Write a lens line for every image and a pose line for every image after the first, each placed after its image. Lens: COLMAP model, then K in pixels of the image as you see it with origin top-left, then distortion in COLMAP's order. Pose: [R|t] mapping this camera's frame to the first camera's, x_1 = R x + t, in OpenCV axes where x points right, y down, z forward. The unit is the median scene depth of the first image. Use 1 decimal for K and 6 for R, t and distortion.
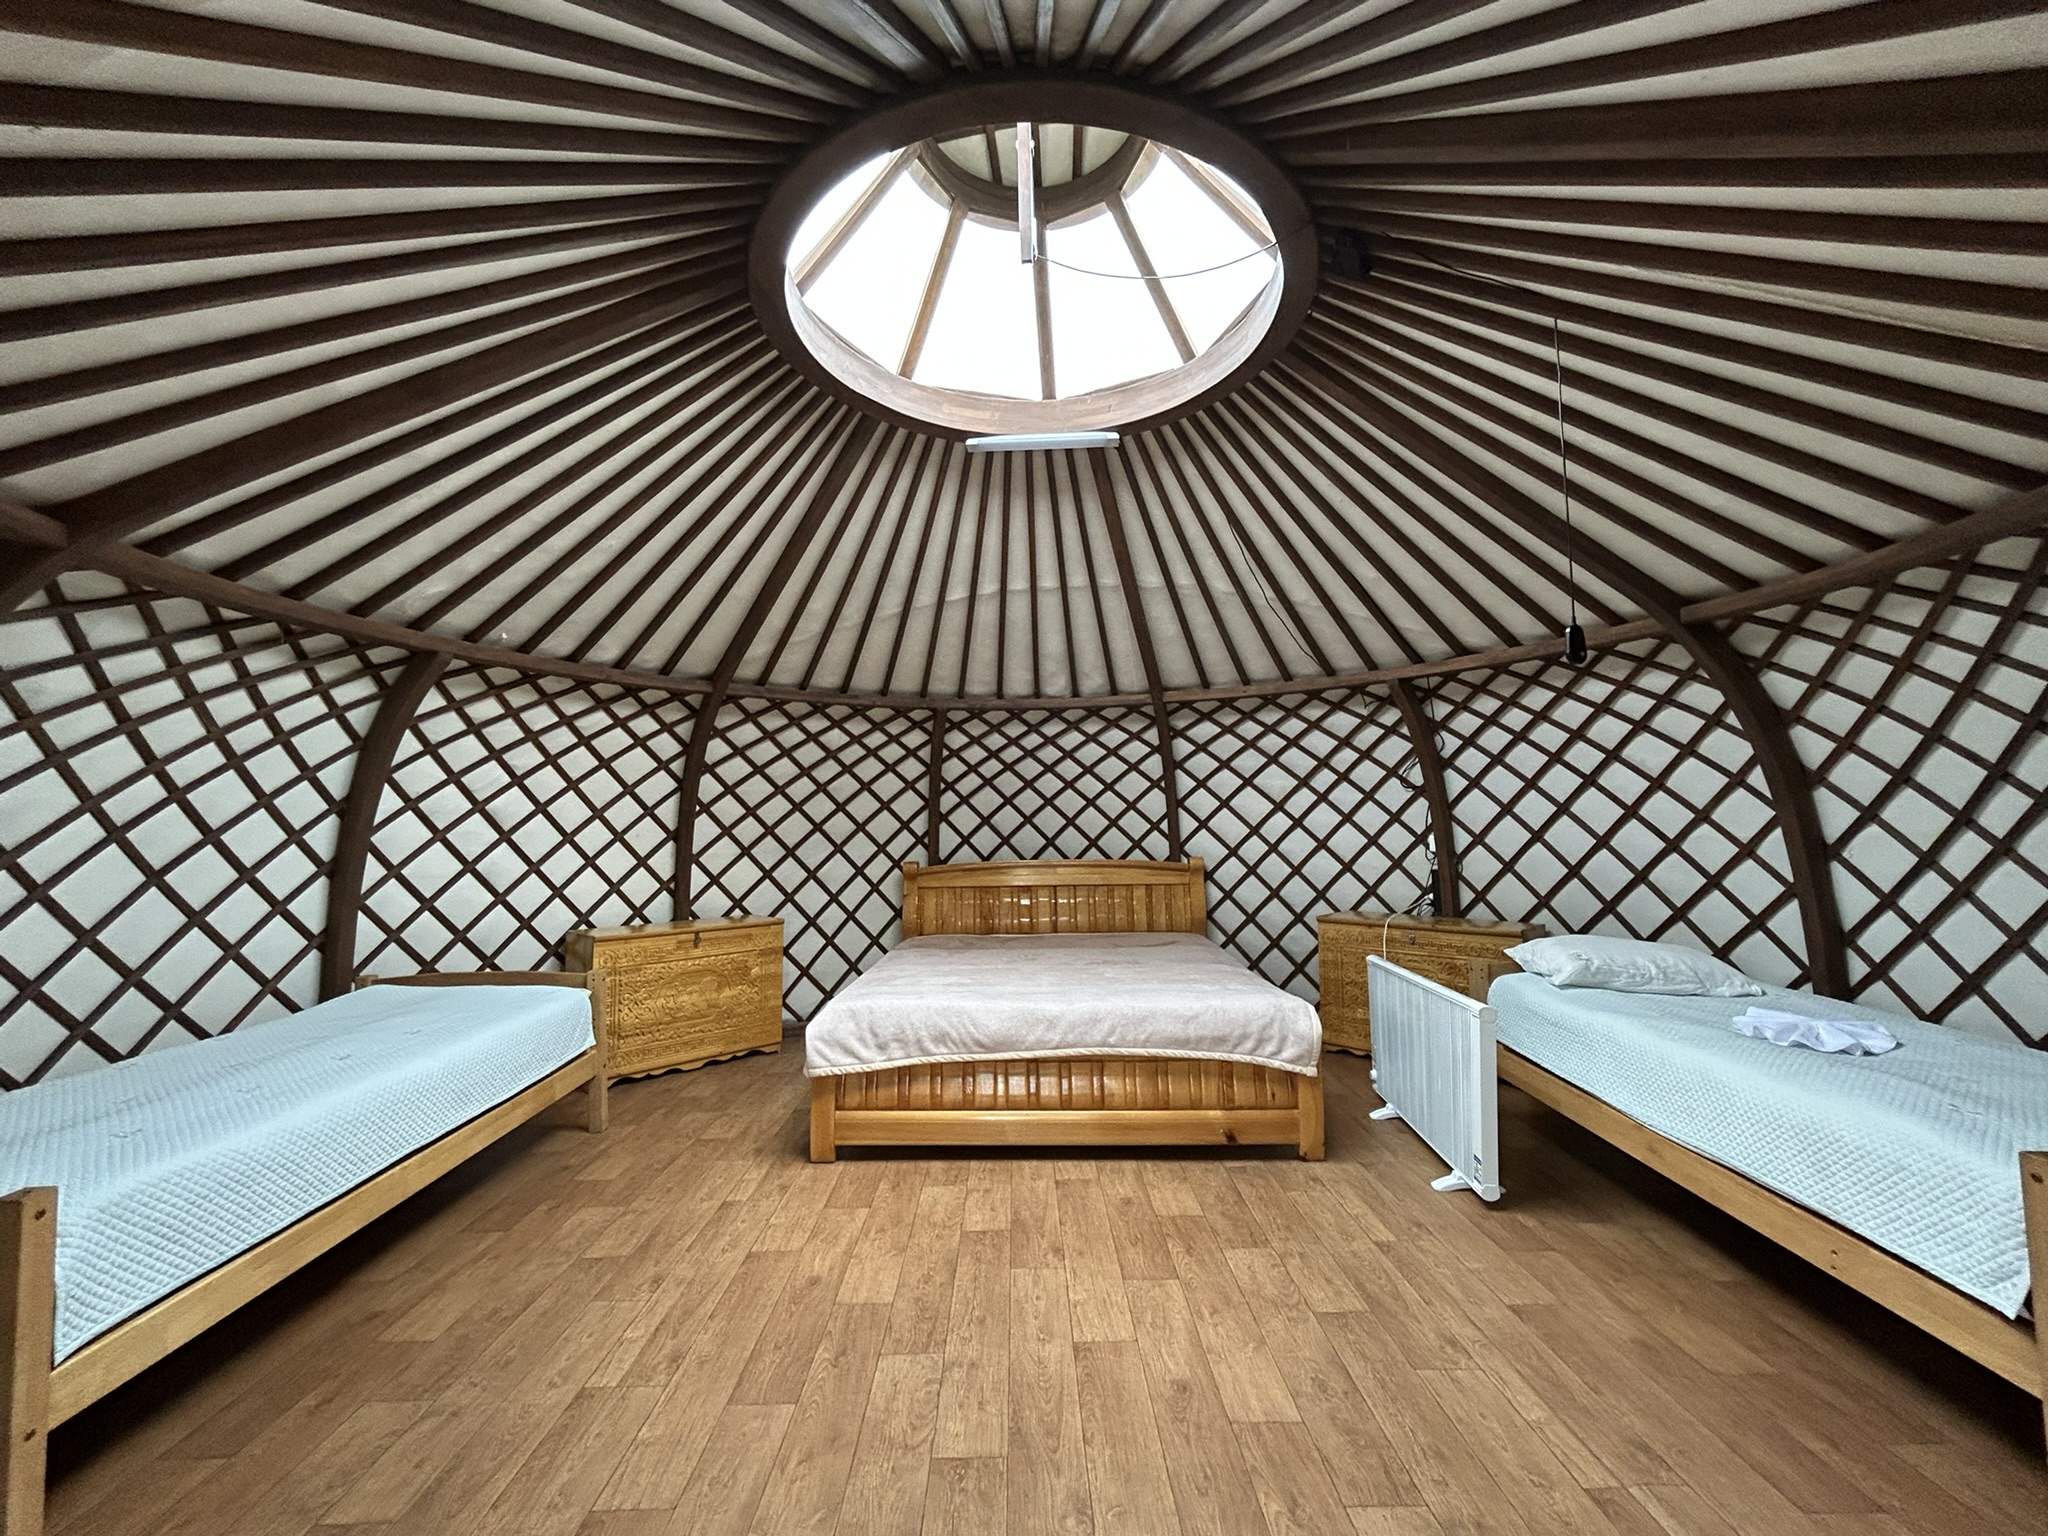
lens RADIAL K [[819.1, 0, 1029.6], [0, 819.1, 773.2], [0, 0, 1]] dist [-0.012790, -0.000737]
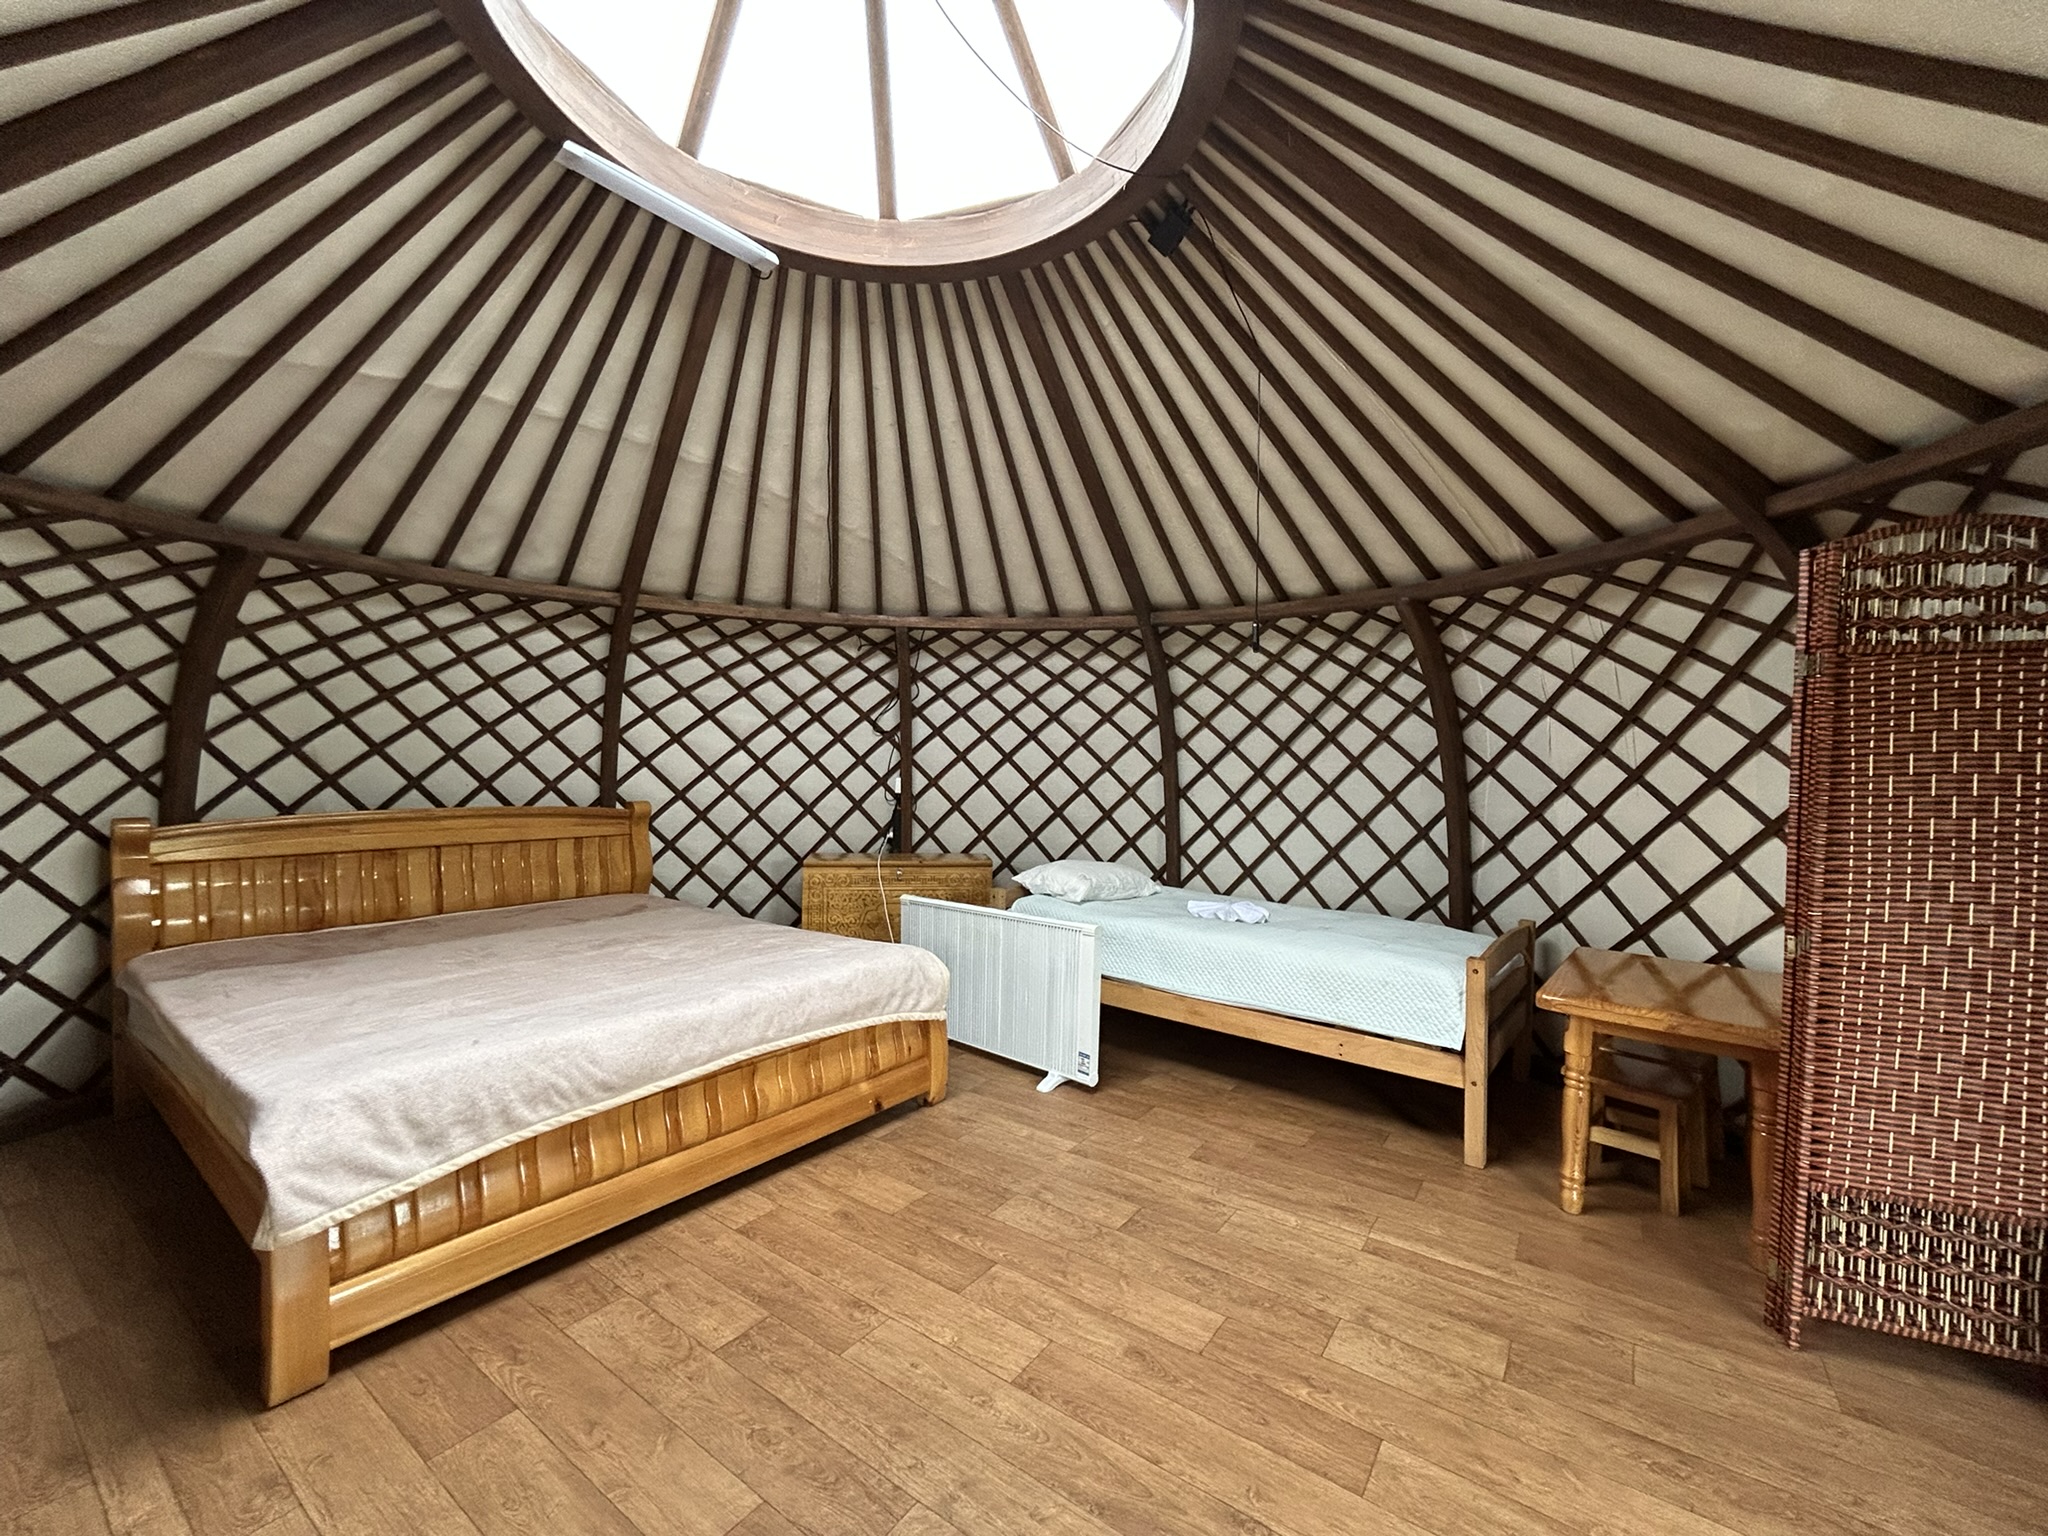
lens RADIAL K [[819.1, 0, 1024.8], [0, 819.1, 769.3], [0, 0, 1]] dist [-0.012790, -0.000737]
pose [[0.584620, 0.017216, 0.811124, -0.278418], [-0.072110, 0.996921, 0.030814, 0.019608], [-0.808096, -0.076505, 0.584061, 0.245137]]
